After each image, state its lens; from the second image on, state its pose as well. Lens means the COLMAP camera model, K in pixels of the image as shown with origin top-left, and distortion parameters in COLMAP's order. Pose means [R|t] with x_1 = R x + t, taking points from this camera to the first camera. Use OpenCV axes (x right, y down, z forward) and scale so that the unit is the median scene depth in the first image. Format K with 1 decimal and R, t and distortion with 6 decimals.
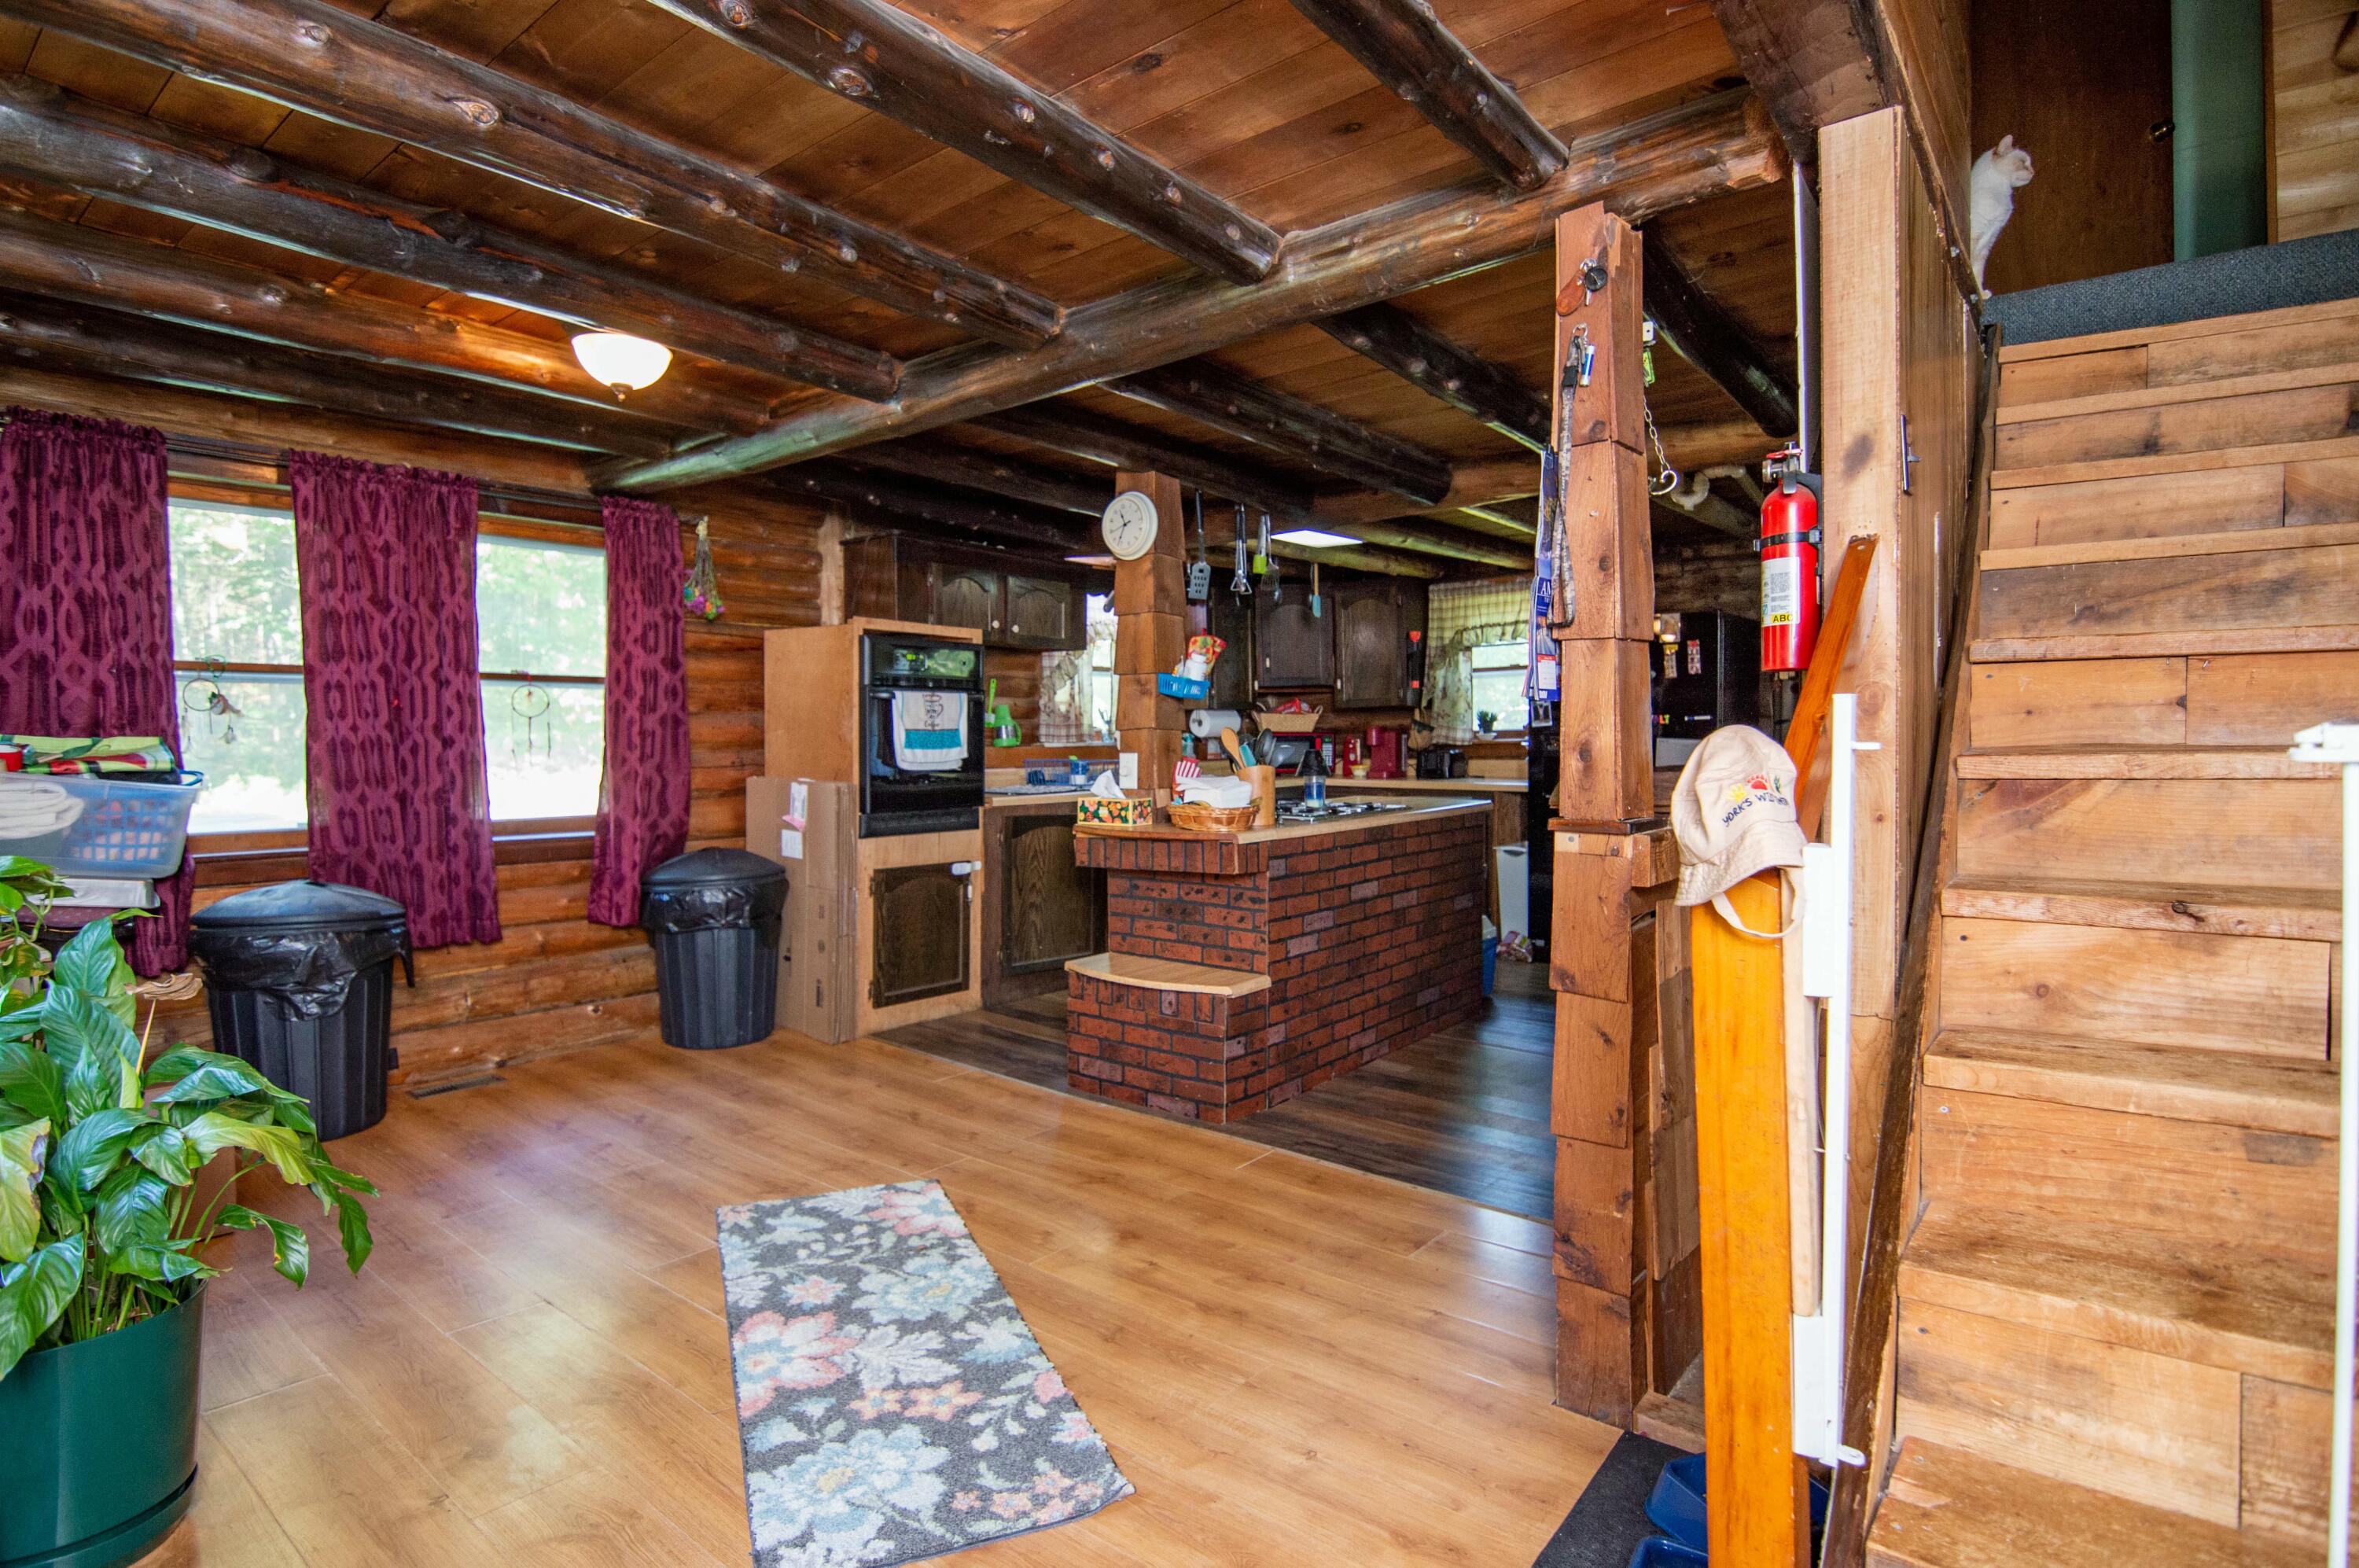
lens RADIAL K [[1178.0, 0, 1179.1], [0, 1178.0, 777.1], [0, 0, 1]] dist [-0.000524, -0.013195]
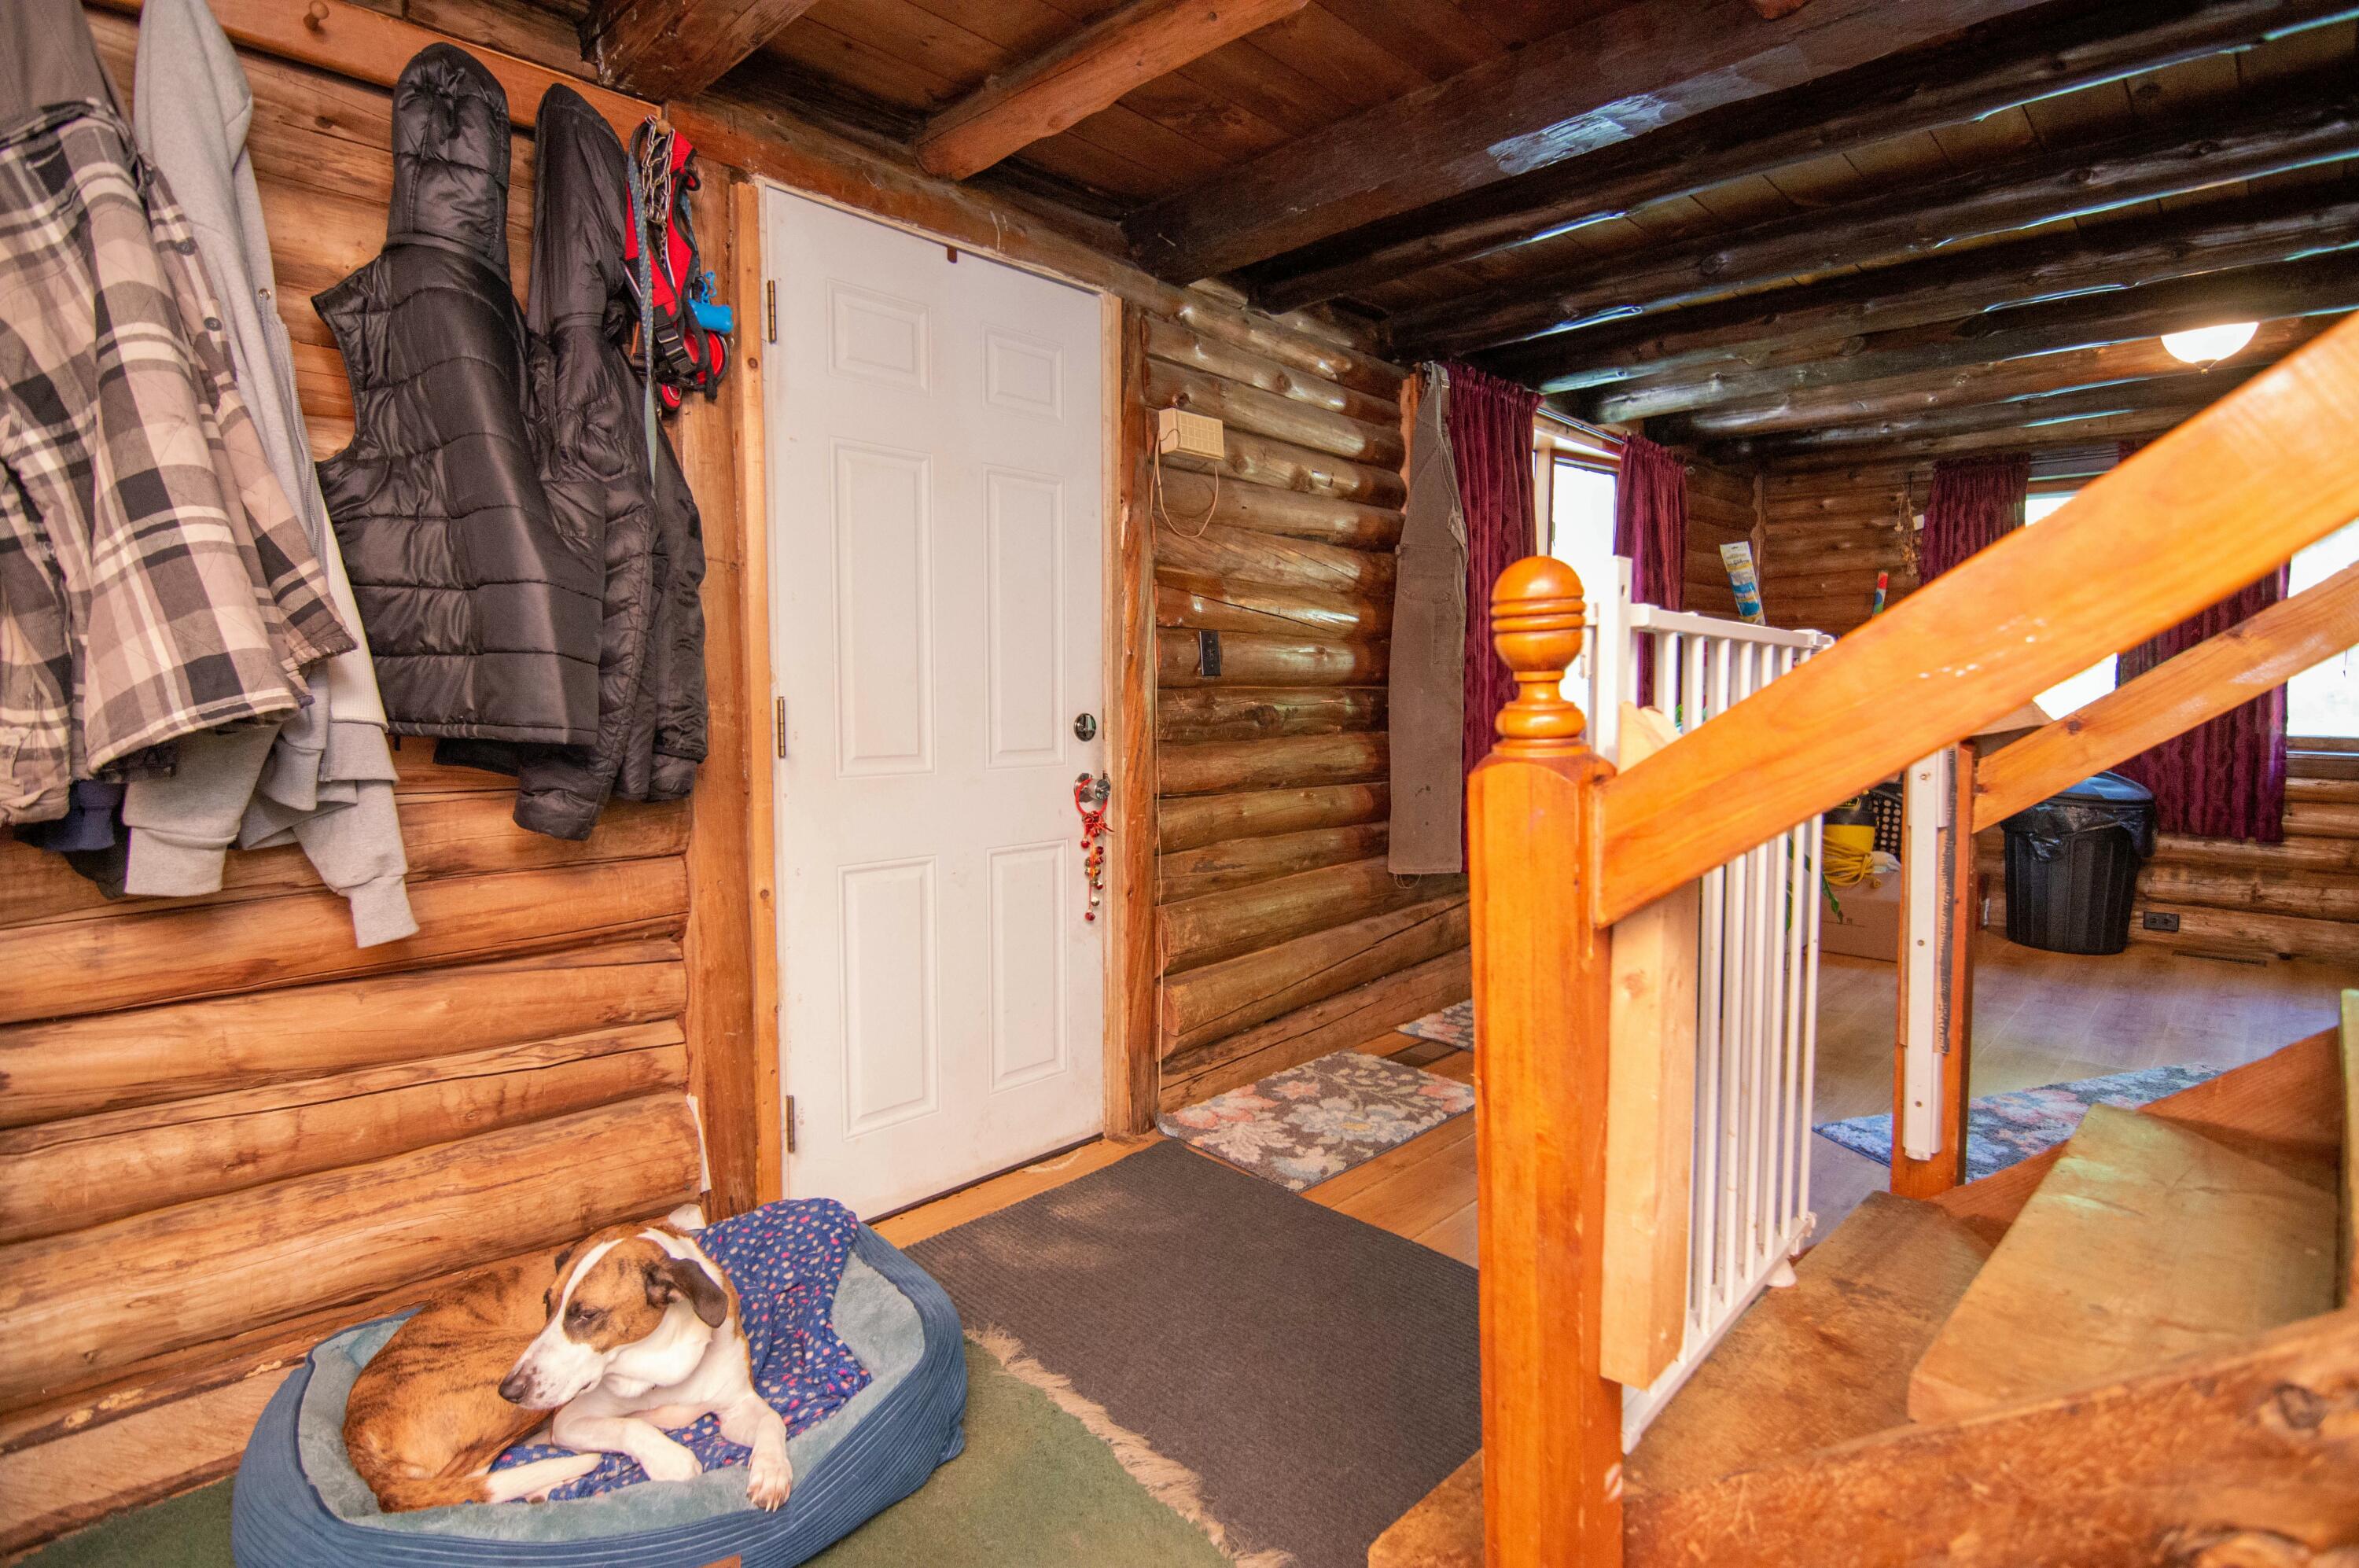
lens RADIAL K [[1178.0, 0, 1179.1], [0, 1178.0, 777.1], [0, 0, 1]] dist [-0.000524, -0.013195]
pose [[-0.093419, 0.081721, -0.992267, 0.599501], [-0.027109, 0.996047, 0.084584, 0.012166], [0.995258, 0.034801, -0.090835, 0.068441]]
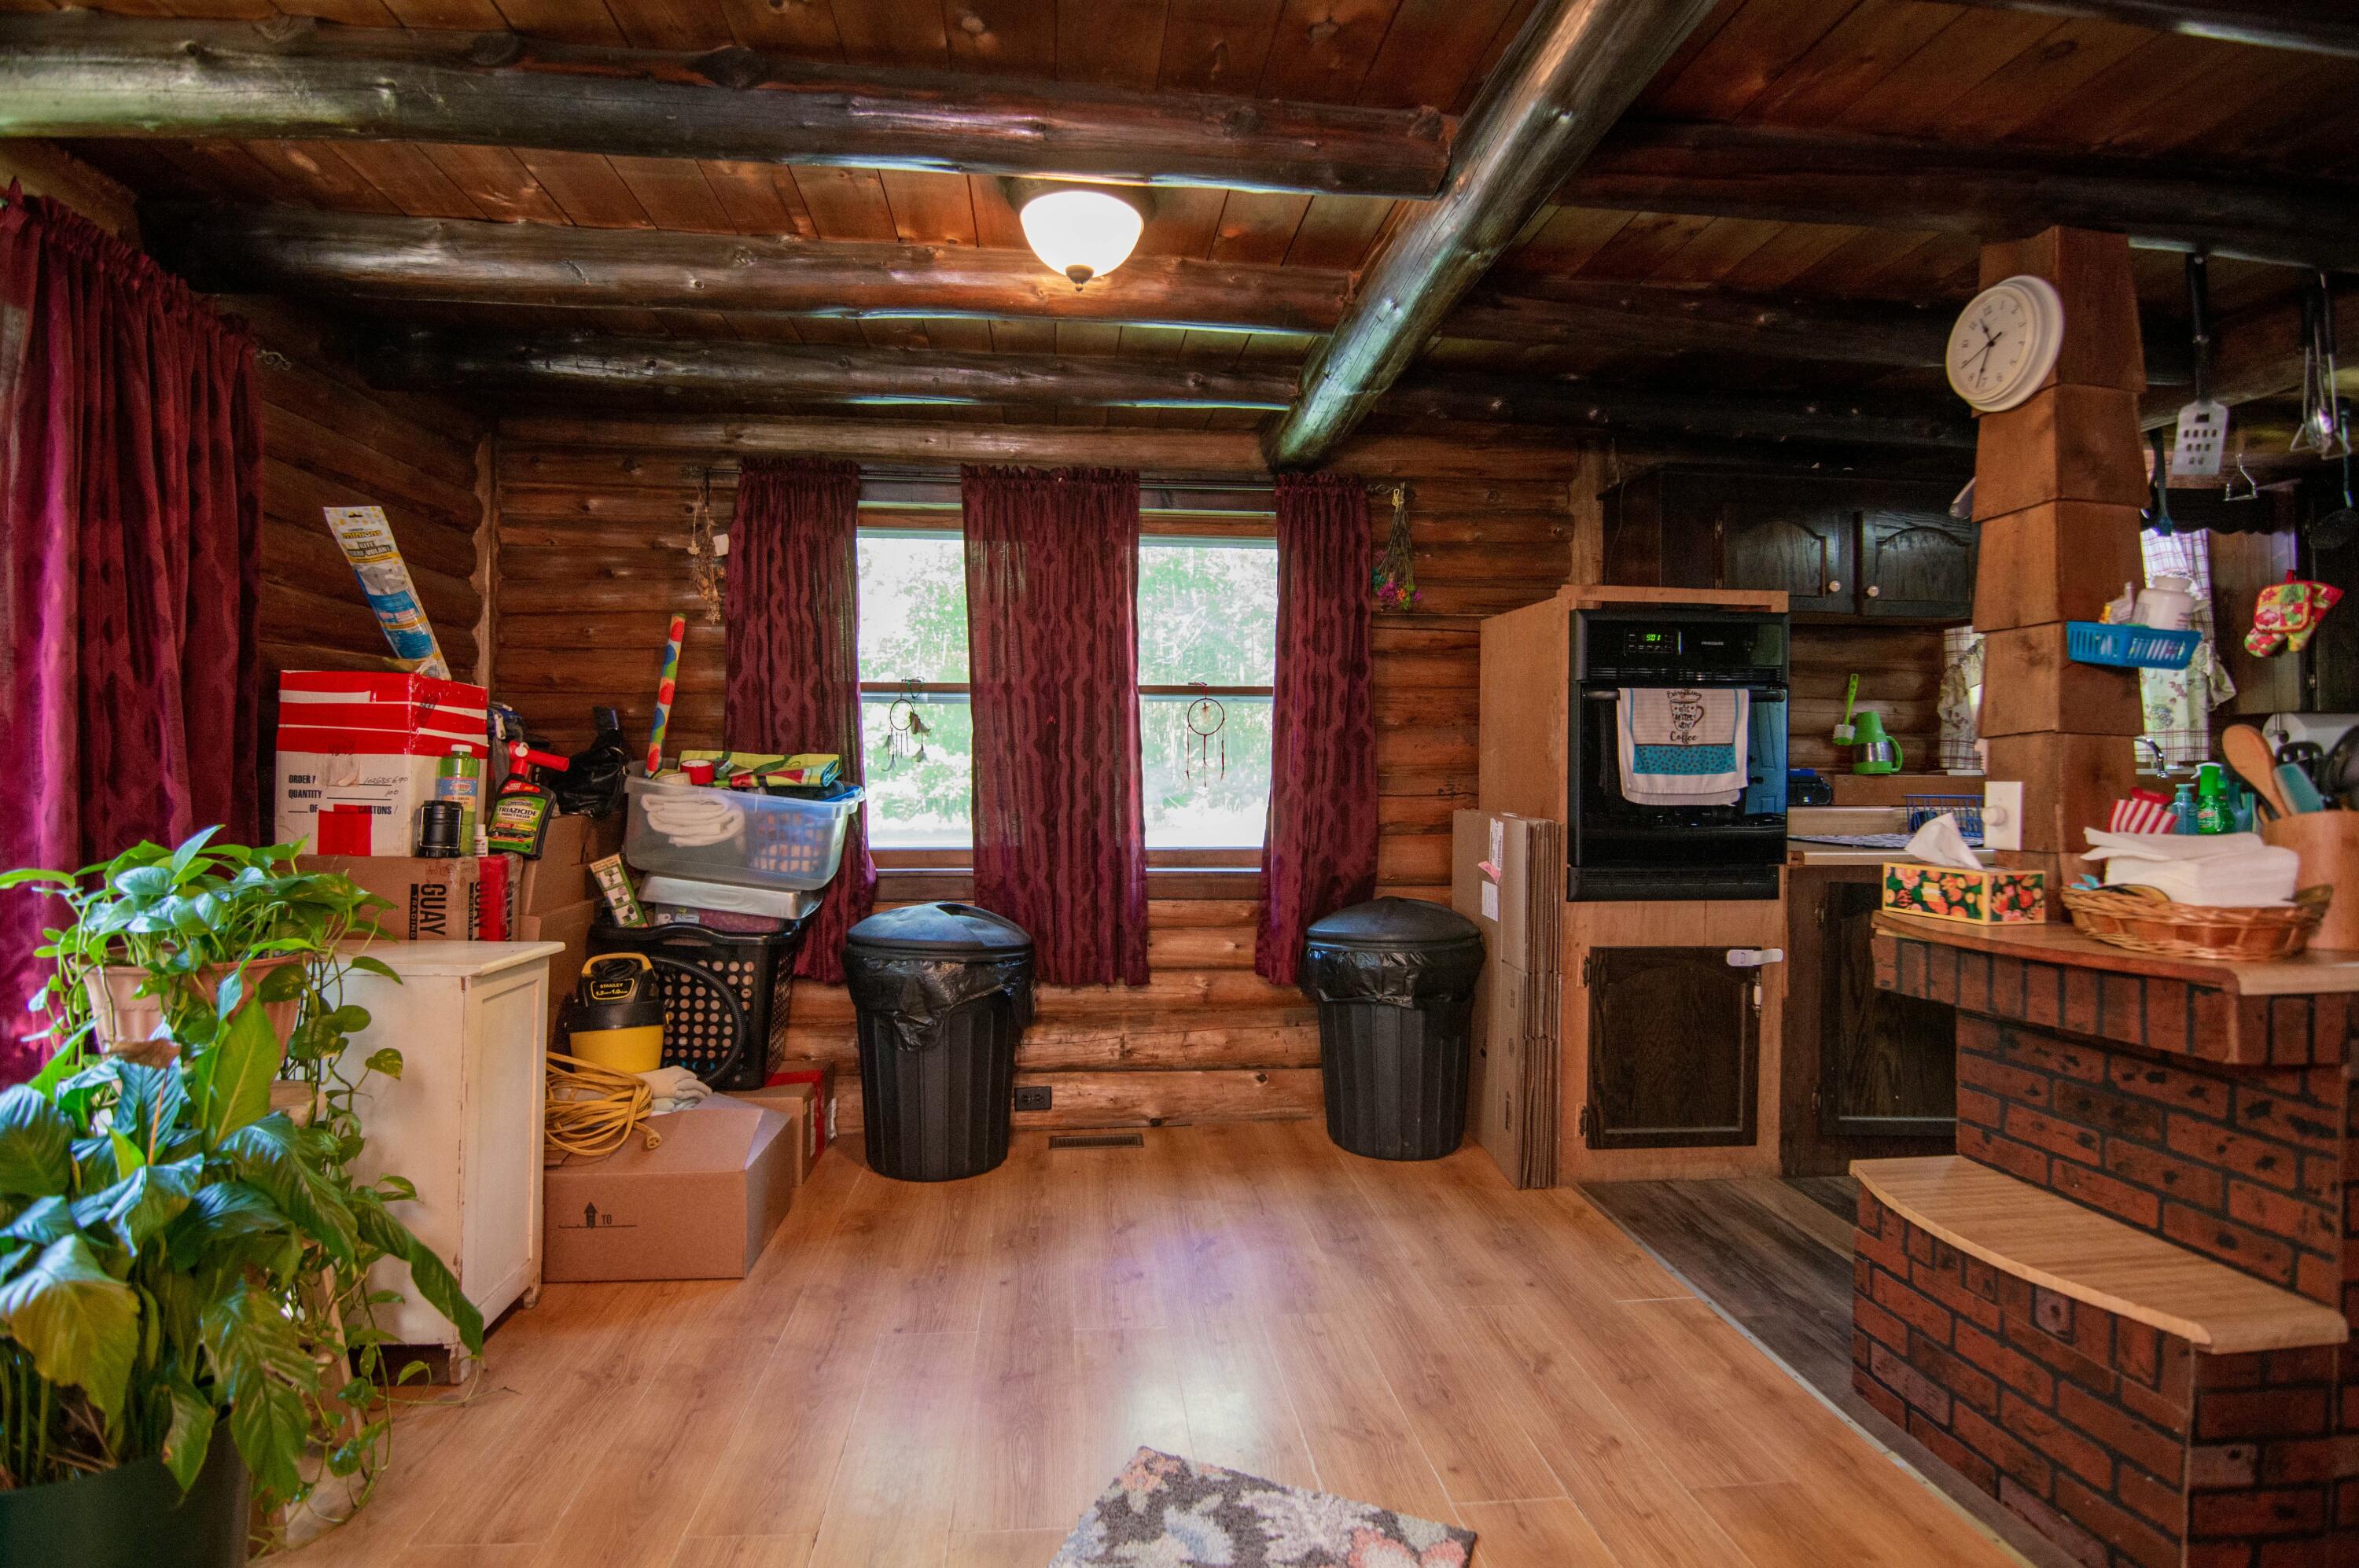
lens RADIAL K [[1178.0, 0, 1179.1], [0, 1178.0, 777.1], [0, 0, 1]] dist [-0.000524, -0.013195]
pose [[0.704917, 0.006827, -0.709257, 0.069961], [-0.027464, 0.999467, -0.017676, -0.003171], [0.708758, 0.031939, 0.704728, 0.385496]]
